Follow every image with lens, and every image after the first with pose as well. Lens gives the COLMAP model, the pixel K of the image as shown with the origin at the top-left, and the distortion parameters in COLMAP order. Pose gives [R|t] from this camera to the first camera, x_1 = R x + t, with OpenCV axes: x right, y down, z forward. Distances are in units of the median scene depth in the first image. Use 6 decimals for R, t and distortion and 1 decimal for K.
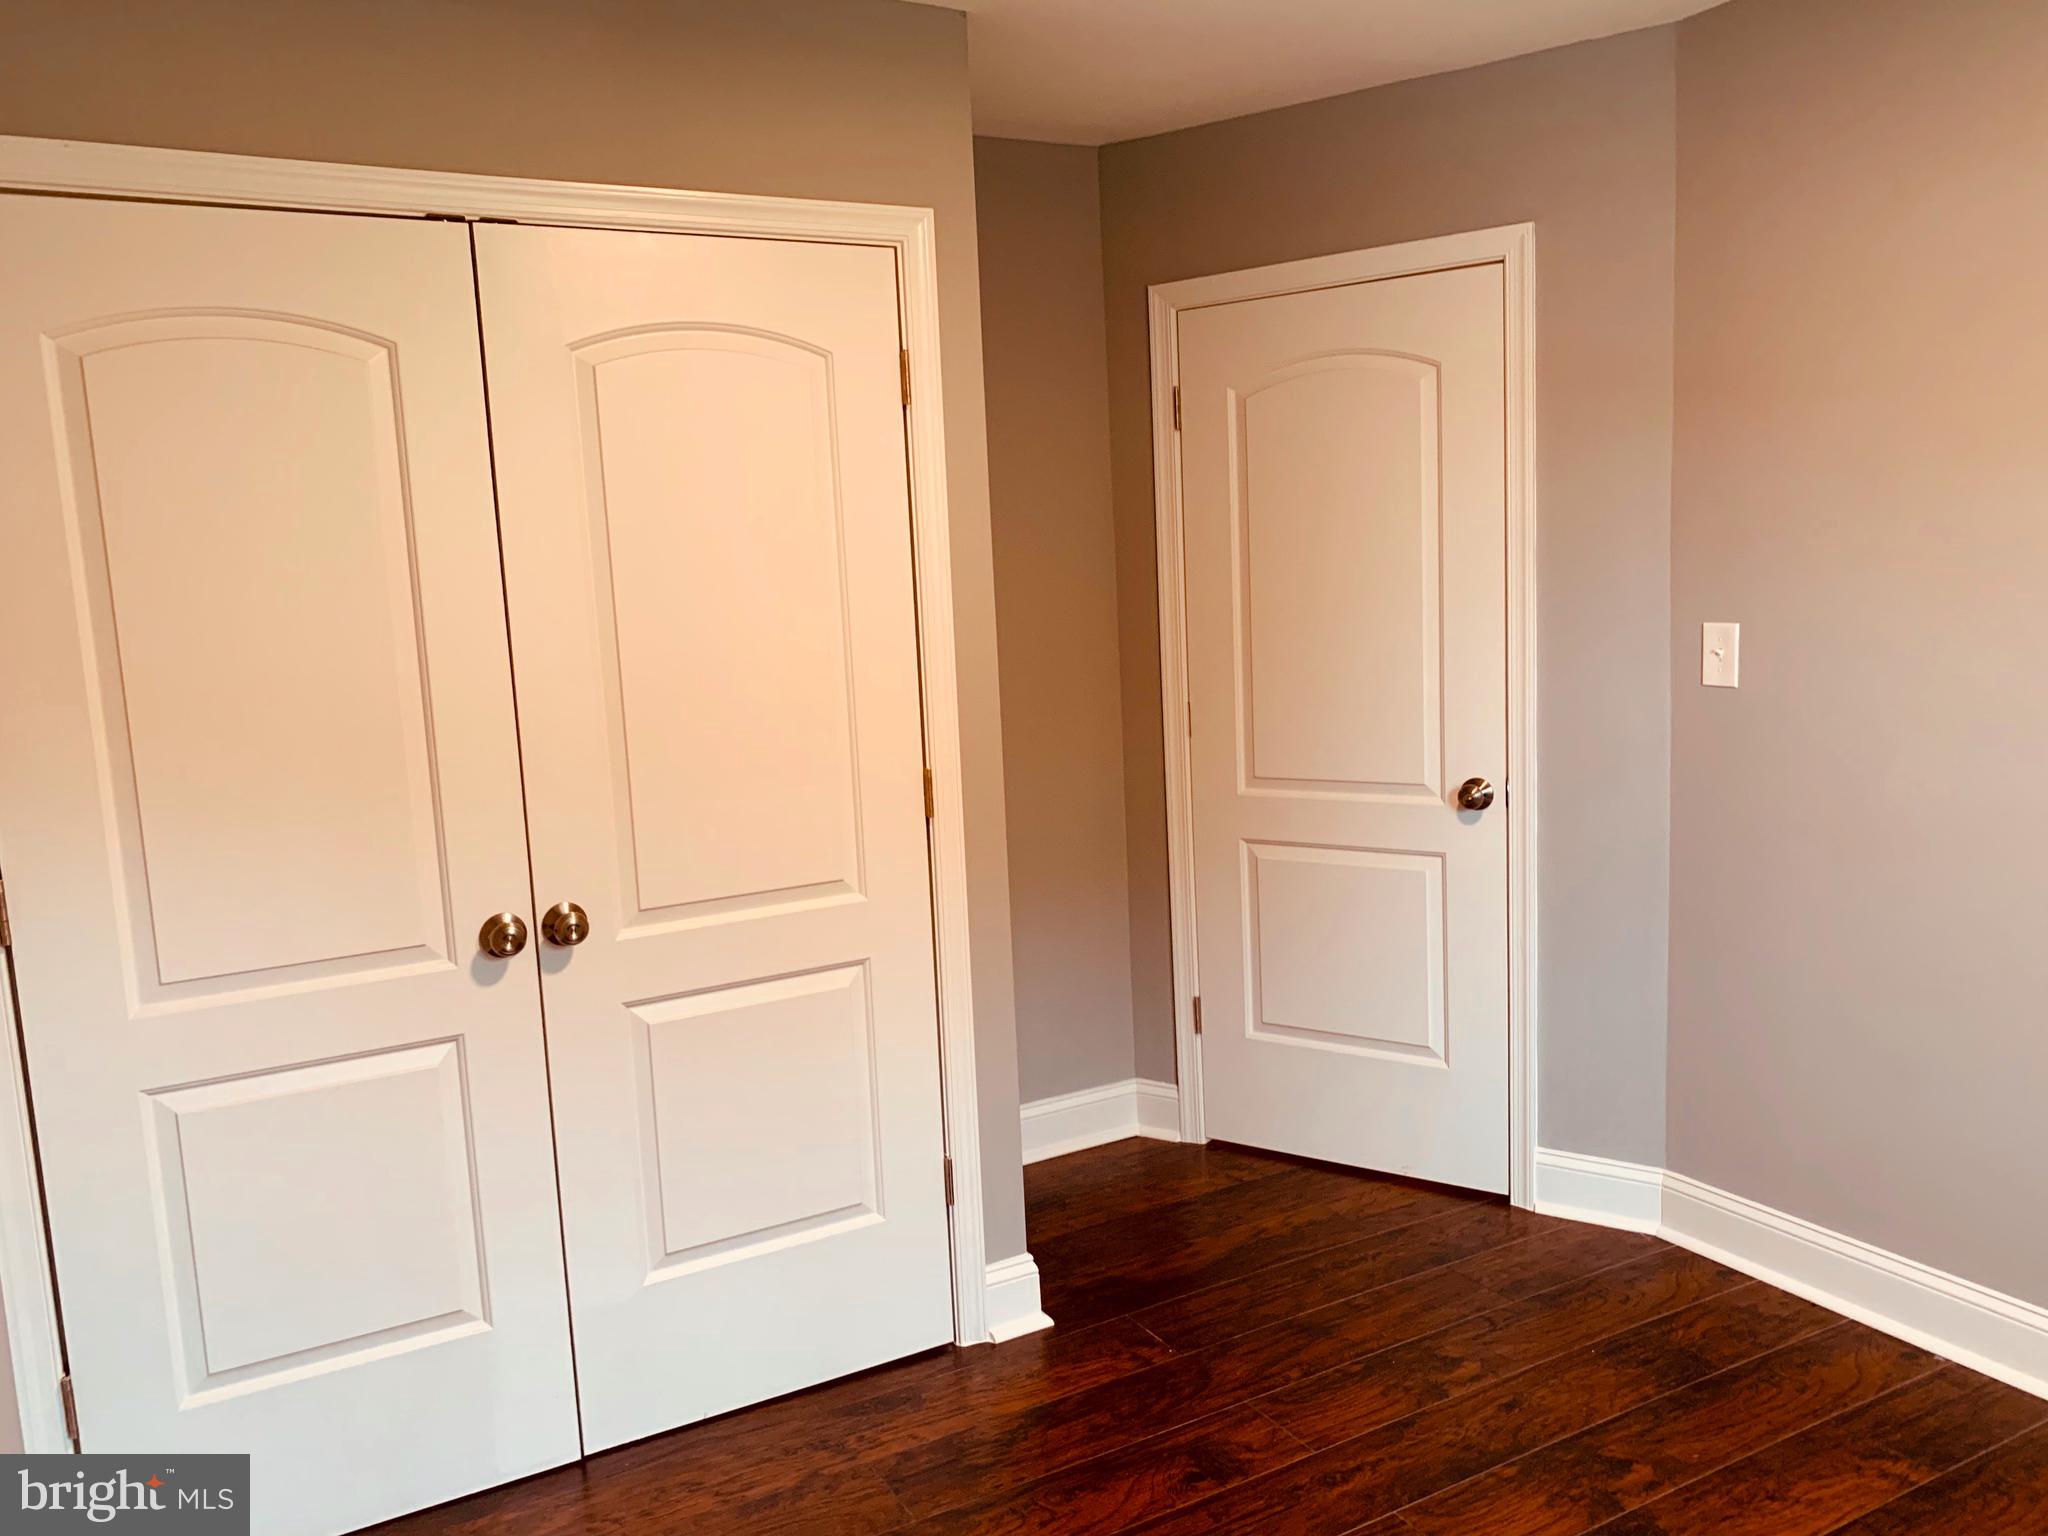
lens RADIAL K [[1562.0, 0, 1039.3], [0, 1562.0, 748.7], [0, 0, 1]] dist [0.091802, -0.117559]
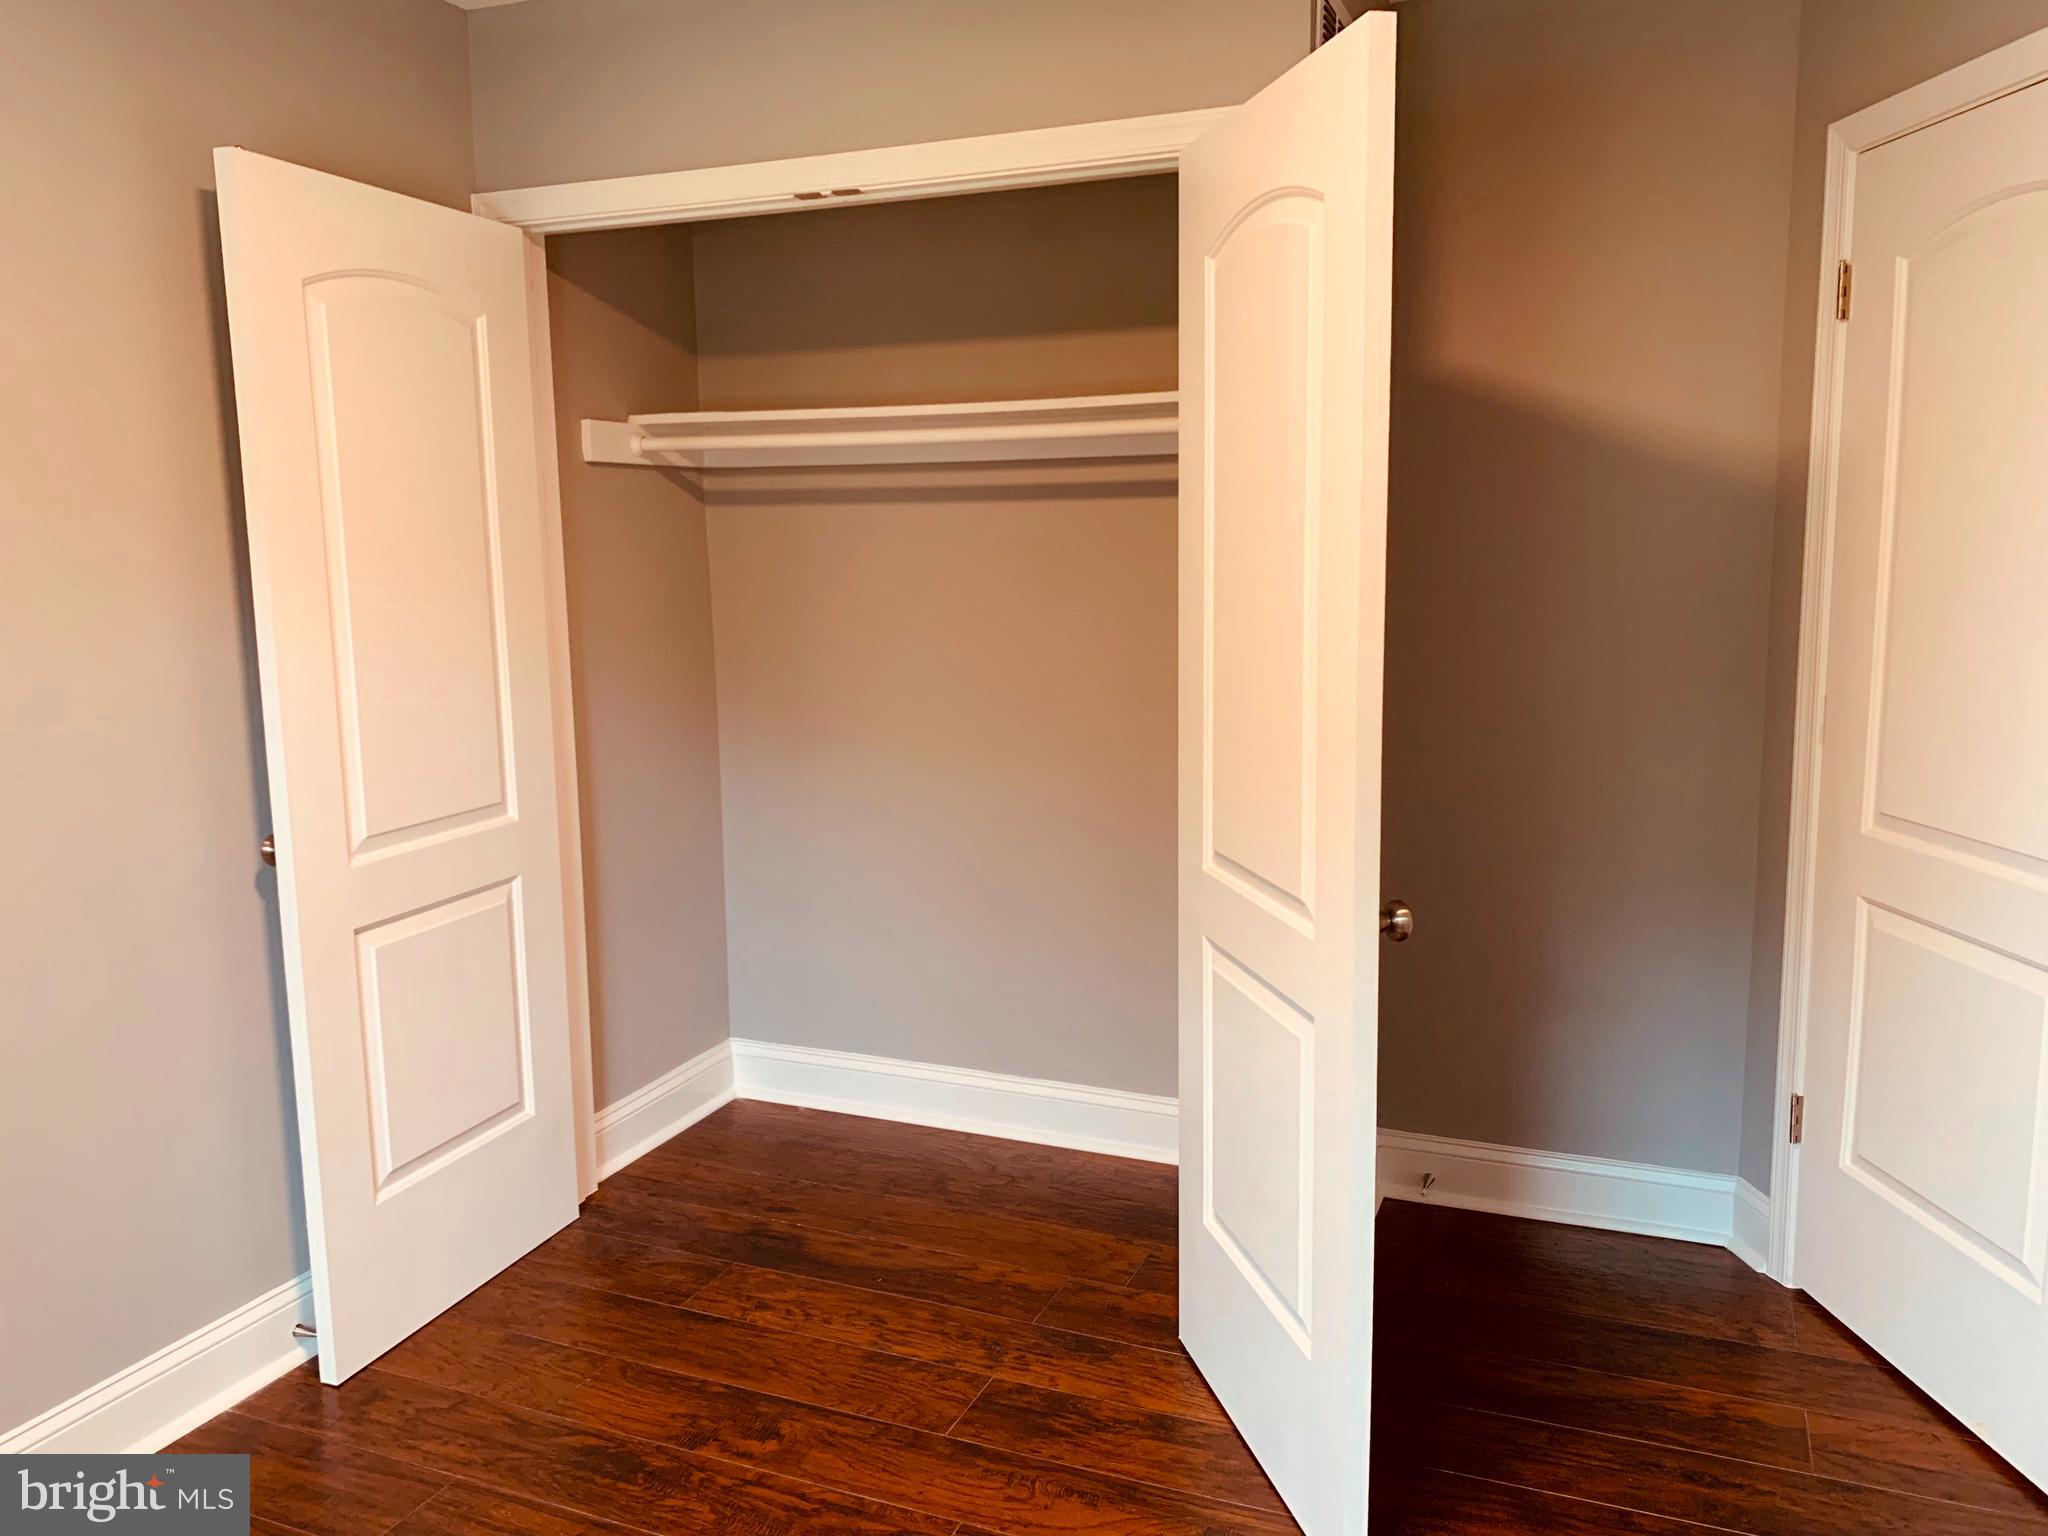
lens RADIAL K [[1551.6, 0, 1046.5], [0, 1551.6, 778.8], [0, 0, 1]] dist [0.008208, 0.003084]
pose [[0.623238, 0.153637, -0.766792, 0.445085], [-0.105967, 0.988060, 0.111842, -0.036736], [0.774820, 0.011550, 0.632077, 0.268995]]
